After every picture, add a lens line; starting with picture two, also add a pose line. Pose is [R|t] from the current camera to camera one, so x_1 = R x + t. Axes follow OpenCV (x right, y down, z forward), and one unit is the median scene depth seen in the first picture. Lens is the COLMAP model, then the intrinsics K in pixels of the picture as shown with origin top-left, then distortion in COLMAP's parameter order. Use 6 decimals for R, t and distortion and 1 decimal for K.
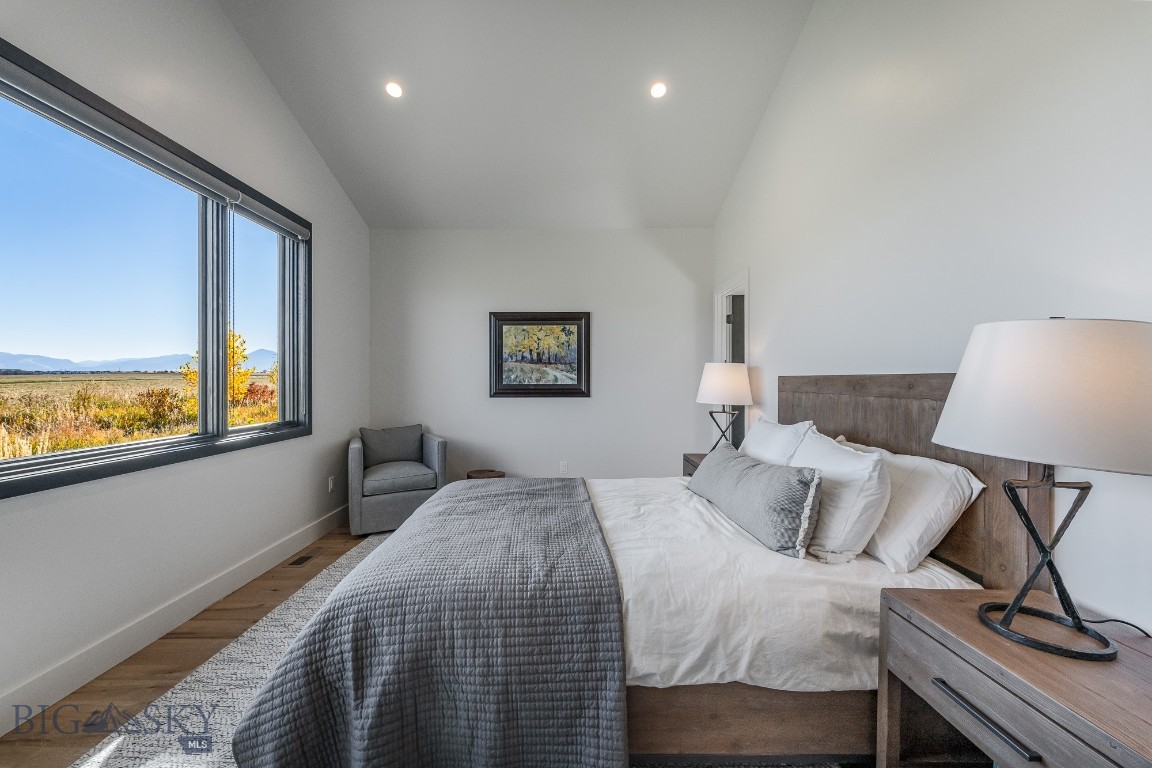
lens RADIAL K [[461.0, 0, 571.1], [0, 461.0, 380.8], [0, 0, 1]] dist [0.001606, 0.000046]
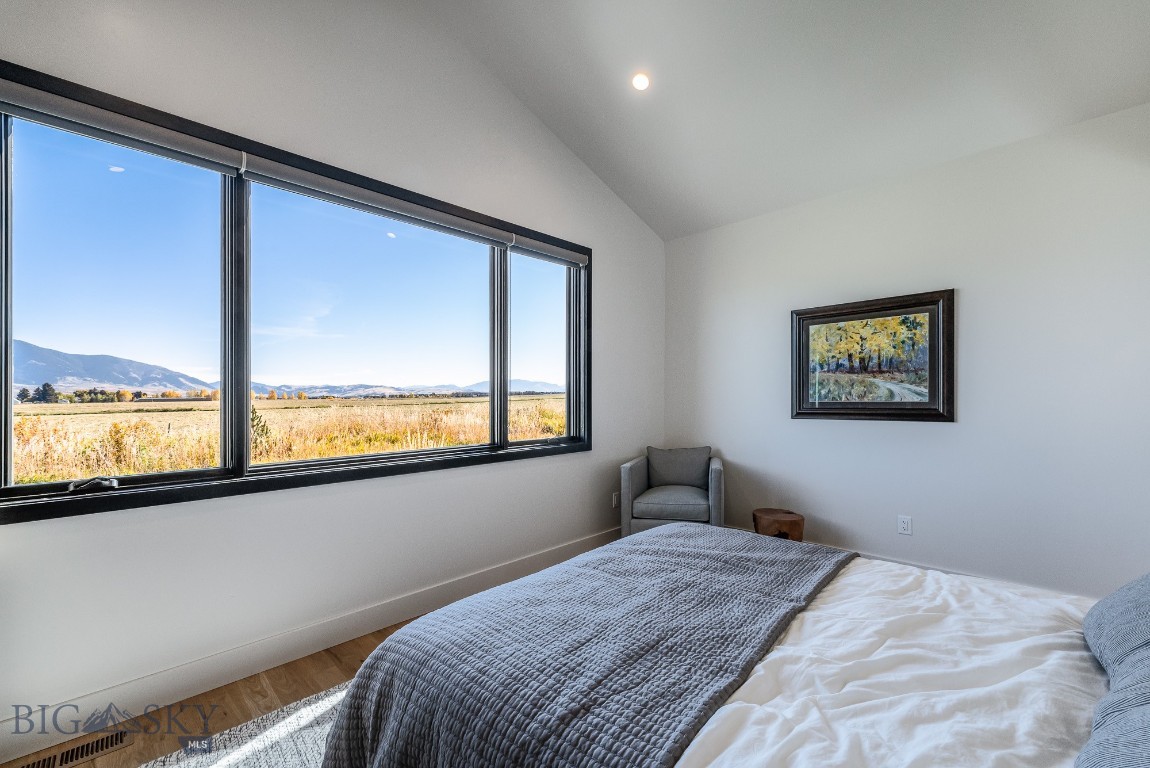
lens RADIAL K [[464.0, 0, 576.2], [0, 464.0, 398.9], [0, 0, 1]] dist [0.000220, -0.000045]
pose [[0.710563, -0.004272, -0.703621, 0.121045], [0.007971, 0.999966, 0.001979, -0.002041], [0.703589, -0.007014, 0.710573, 0.175179]]
